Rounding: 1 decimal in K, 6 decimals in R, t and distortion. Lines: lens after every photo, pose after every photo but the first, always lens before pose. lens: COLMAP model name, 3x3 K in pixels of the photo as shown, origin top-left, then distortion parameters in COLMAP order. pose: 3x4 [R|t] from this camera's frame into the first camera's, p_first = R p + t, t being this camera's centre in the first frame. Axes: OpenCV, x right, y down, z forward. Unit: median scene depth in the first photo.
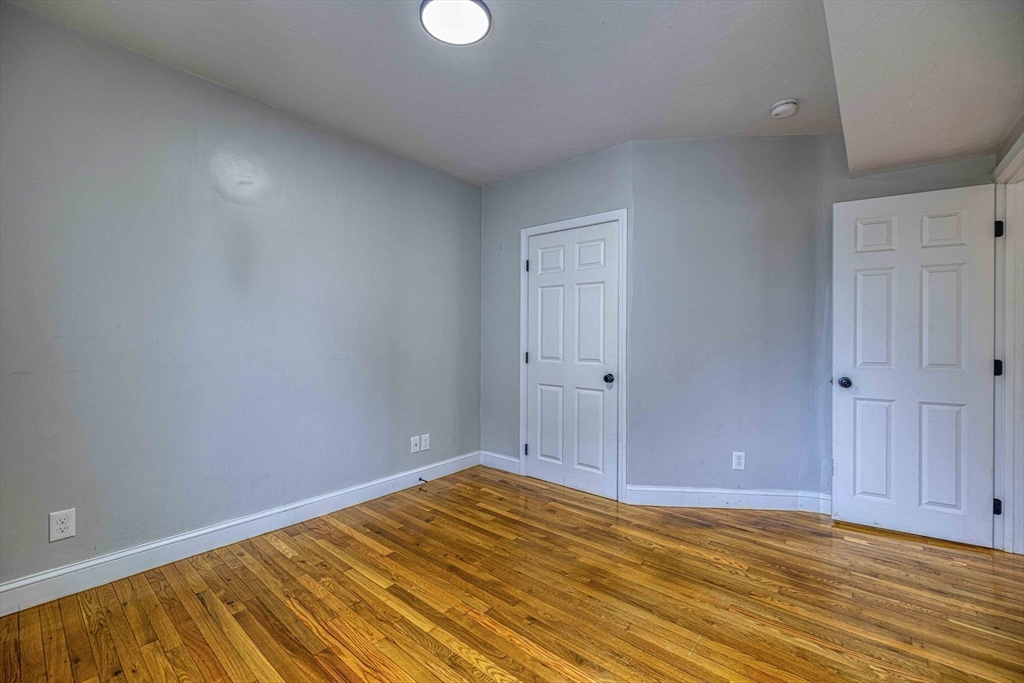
lens RADIAL K [[426.6, 0, 510.1], [0, 426.6, 335.0], [0, 0, 1]] dist [0.001495, 0.000104]
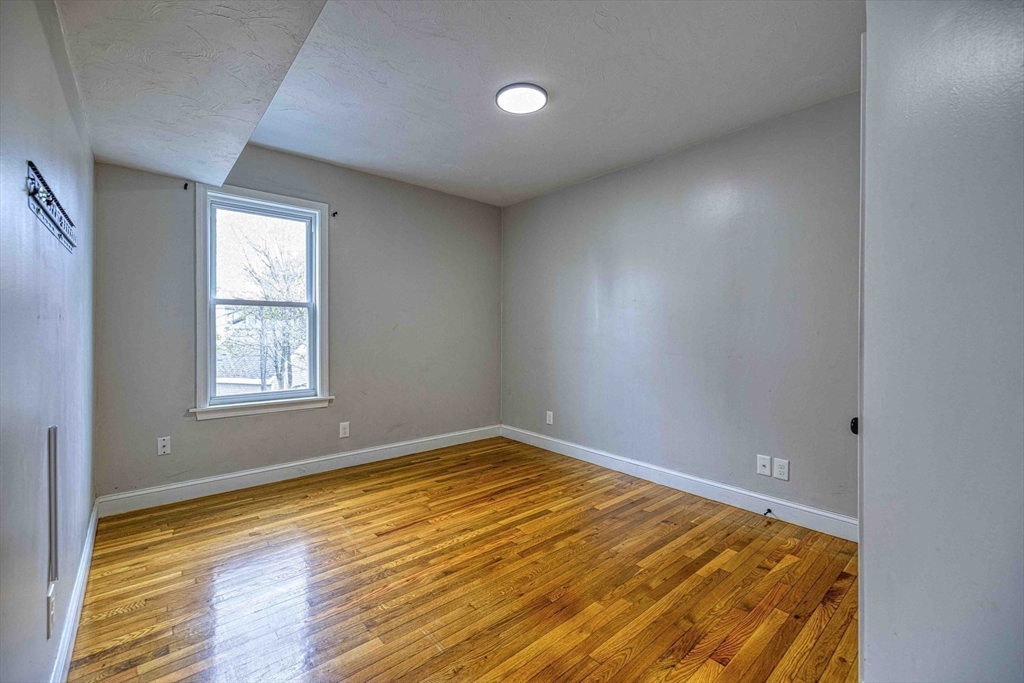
lens RADIAL K [[426.6, 0, 510.1], [0, 426.6, 335.0], [0, 0, 1]] dist [0.001495, 0.000104]
pose [[-0.155975, -0.000915, -0.987761, 1.013275], [0.000015, 1.000000, -0.000928, 0.008114], [0.987761, -0.000159, -0.155975, 0.972996]]
